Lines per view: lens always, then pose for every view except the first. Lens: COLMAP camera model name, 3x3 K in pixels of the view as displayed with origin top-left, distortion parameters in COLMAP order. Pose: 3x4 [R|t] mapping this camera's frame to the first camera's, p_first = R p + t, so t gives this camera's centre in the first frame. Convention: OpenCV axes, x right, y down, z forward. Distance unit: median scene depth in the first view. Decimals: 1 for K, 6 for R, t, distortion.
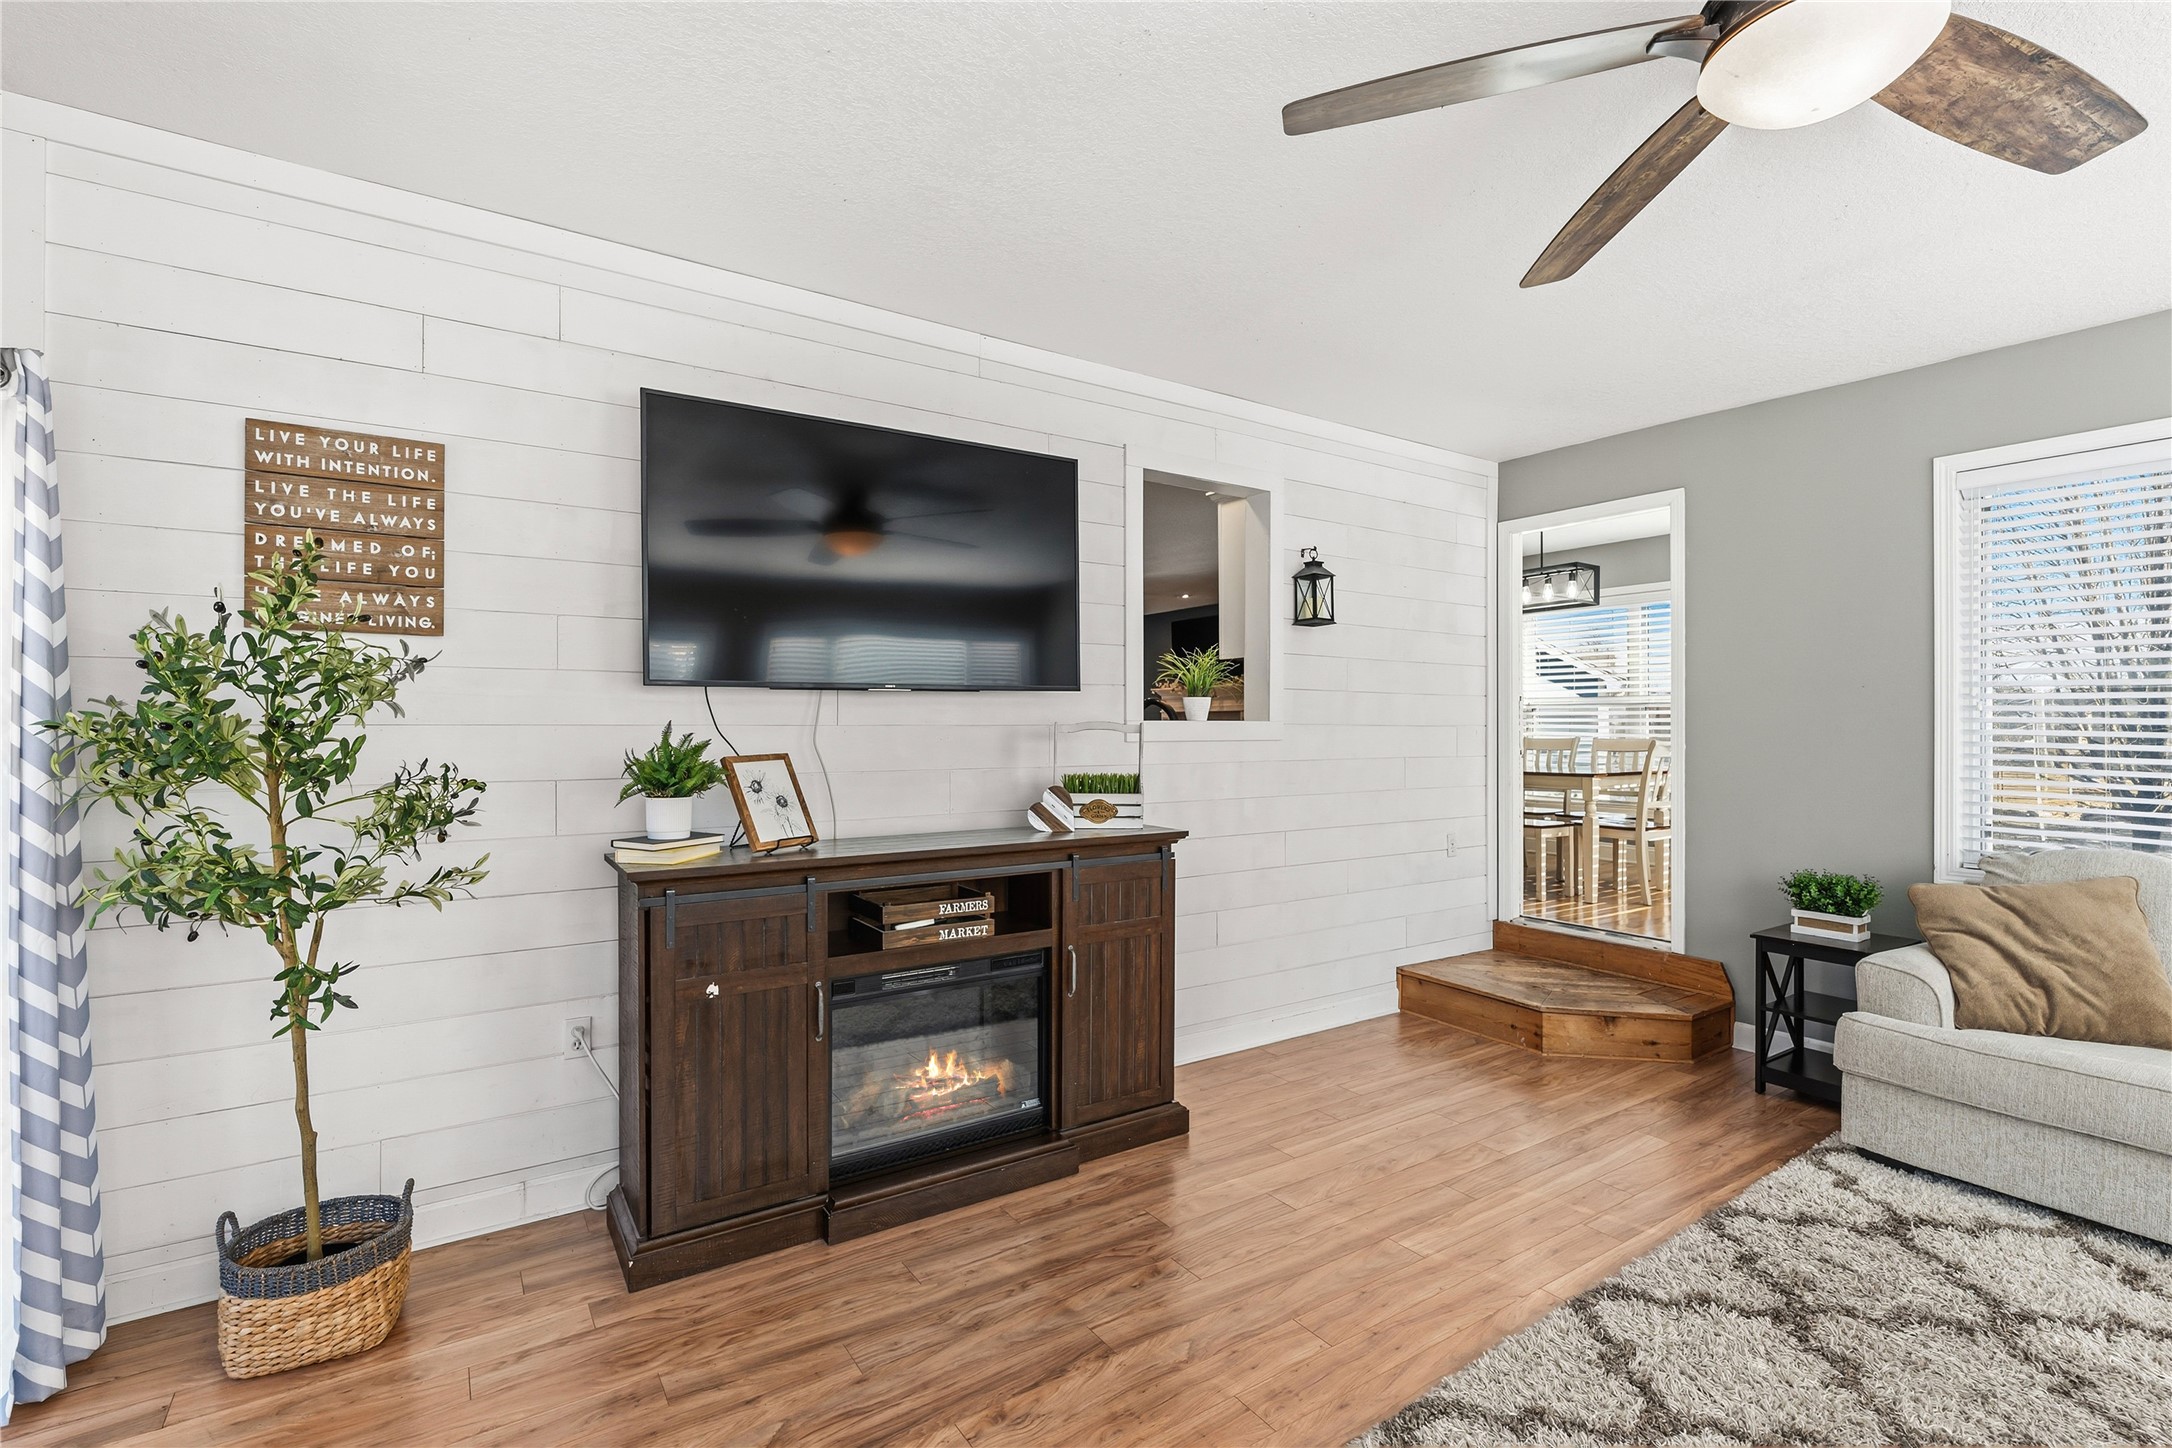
lens RADIAL K [[993.7, 0, 1085.6], [0, 993.7, 714.2], [0, 0, 1]] dist [0.000462, -0.000138]
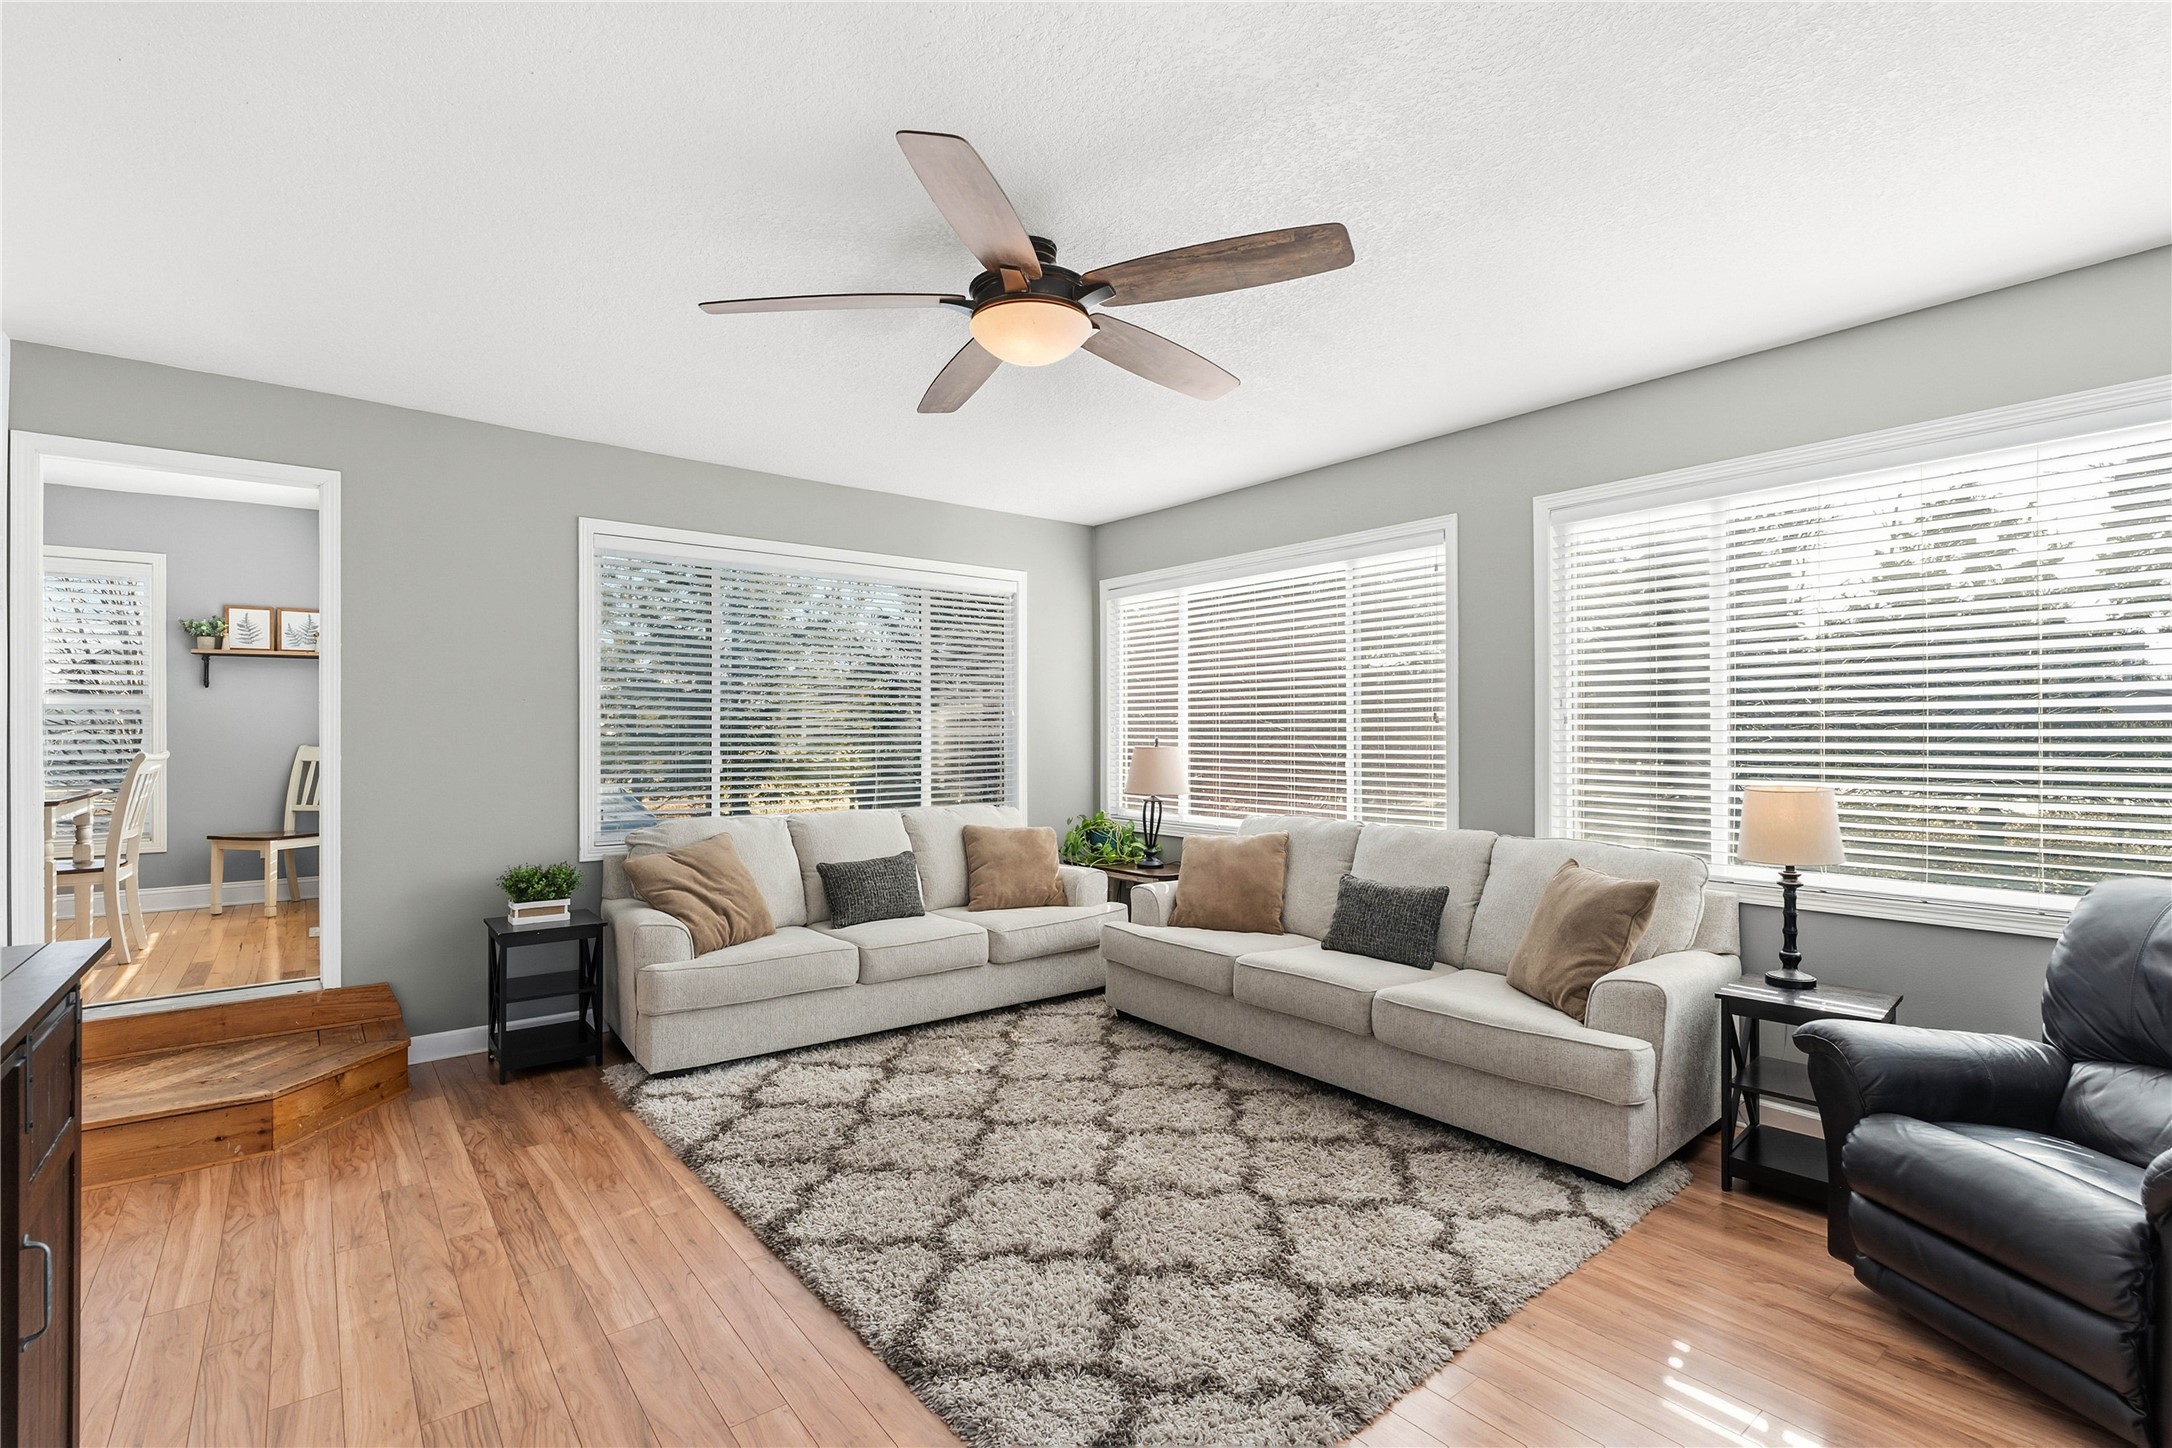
lens RADIAL K [[988.6, 0, 1081.7], [0, 988.6, 733.9], [0, 0, 1]] dist [-0.000963, -0.000041]
pose [[-0.081236, -0.003890, 0.996687, -0.527567], [-0.009842, 0.999947, 0.003101, 0.002035], [-0.996646, -0.009558, -0.081270, 0.611120]]
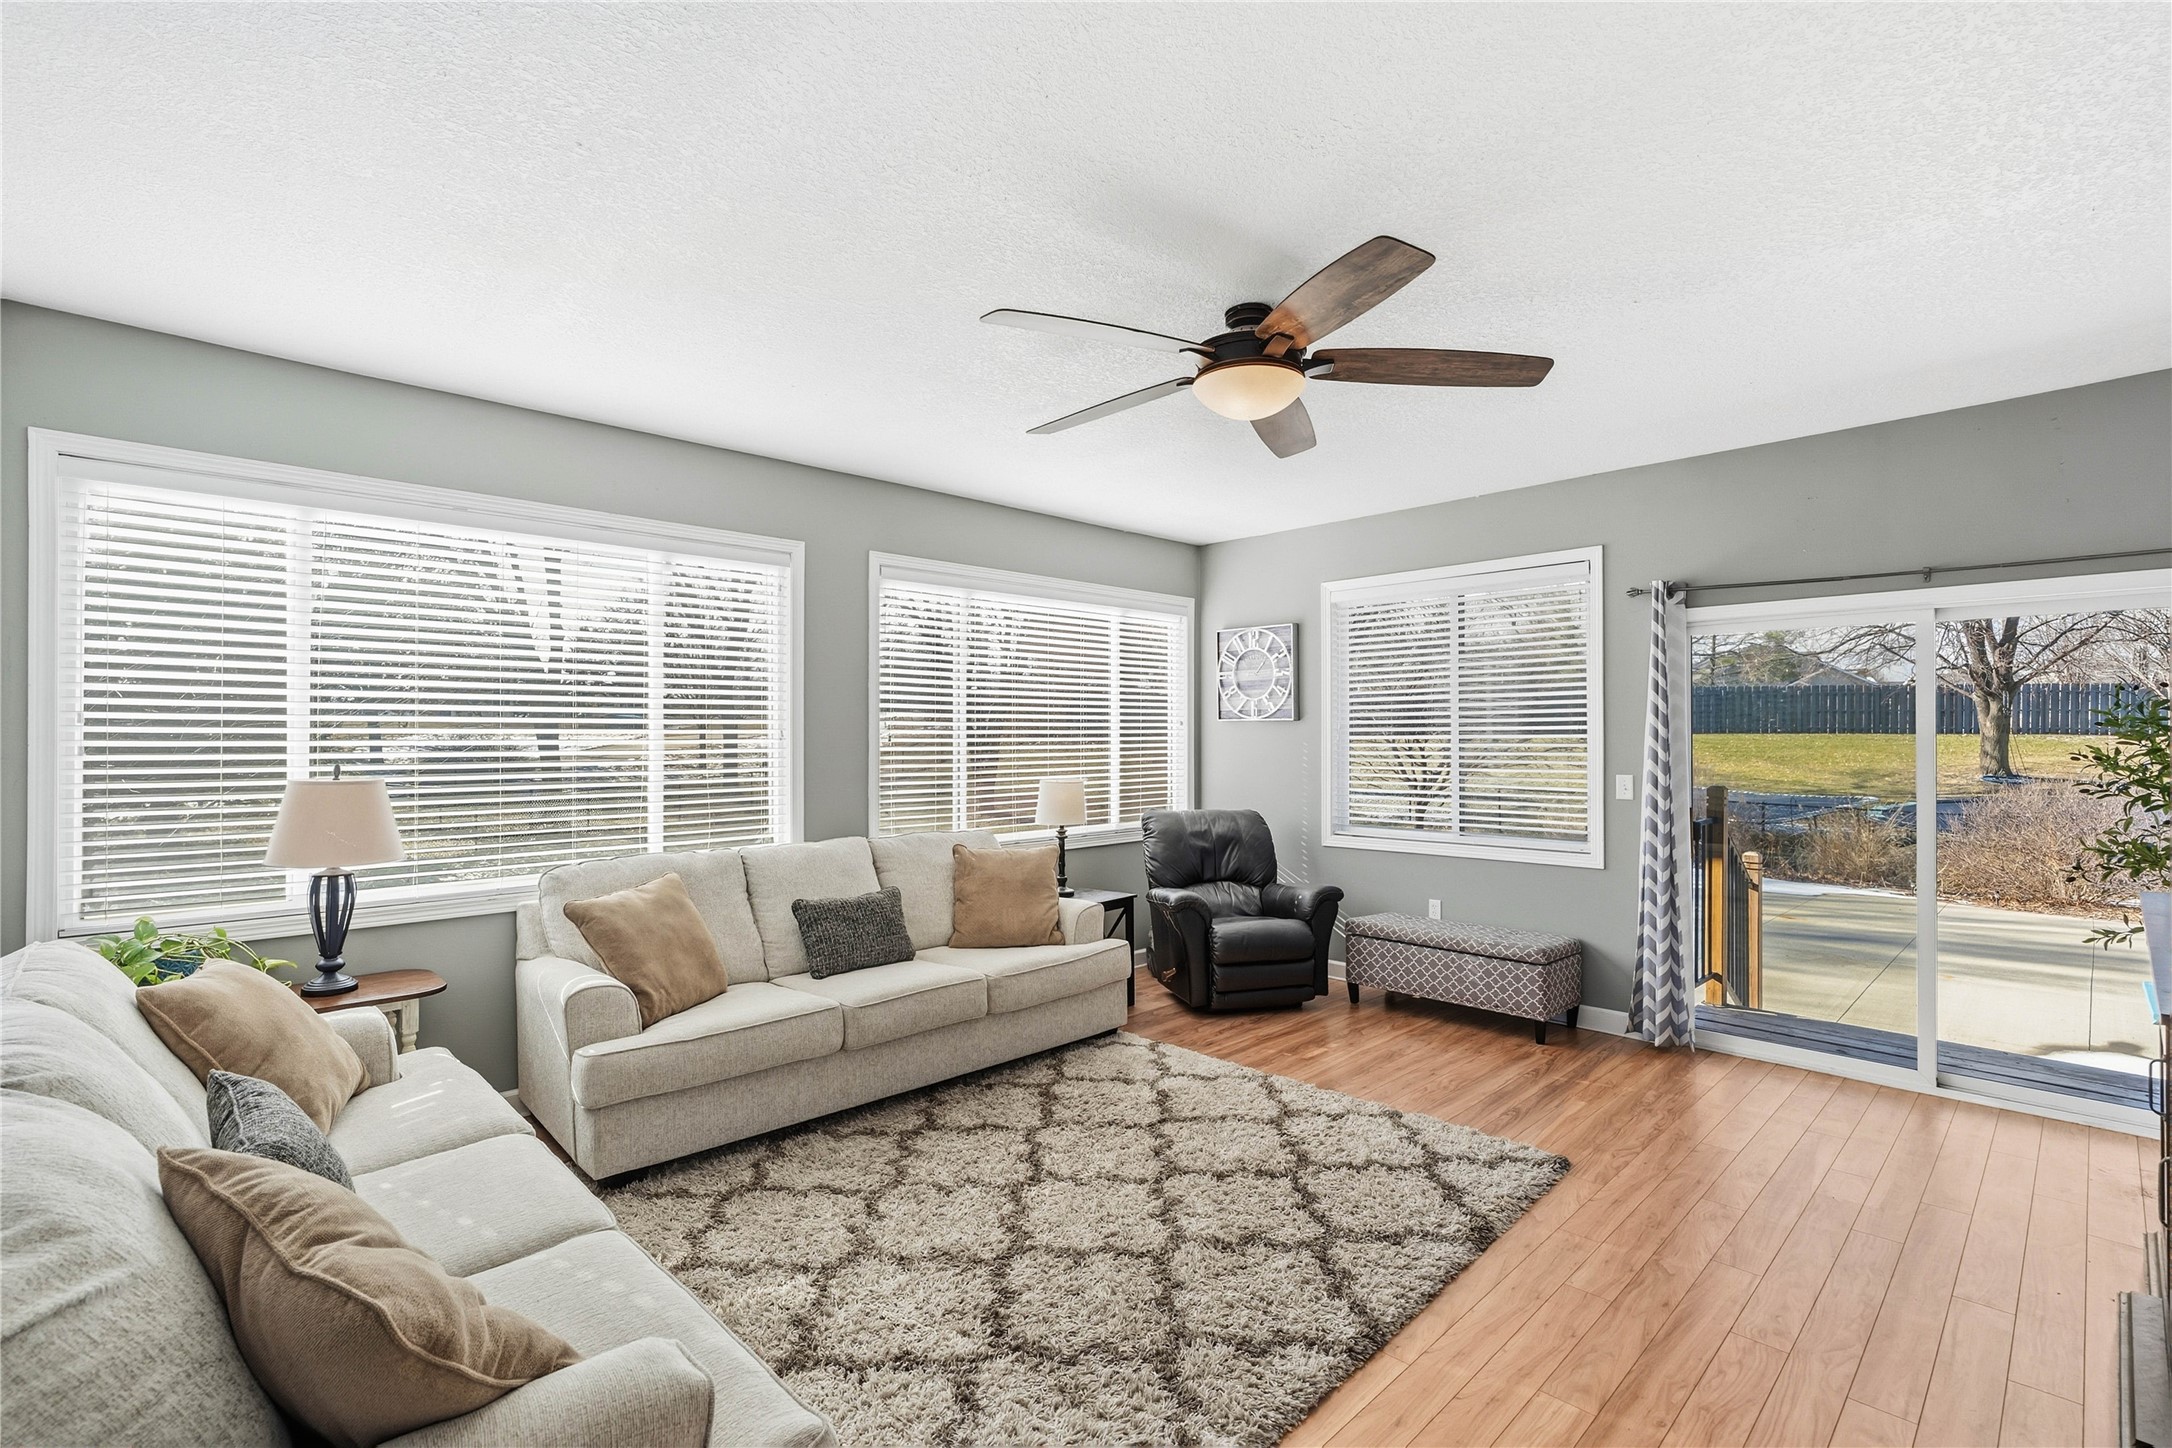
lens RADIAL K [[988.6, 0, 1081.7], [0, 988.6, 733.9], [0, 0, 1]] dist [-0.000963, -0.000041]
pose [[-0.982541, -0.001707, -0.186039, 0.784679], [0.000849, 0.999906, -0.013658, -0.003849], [0.186045, -0.013577, -0.982447, 1.563347]]
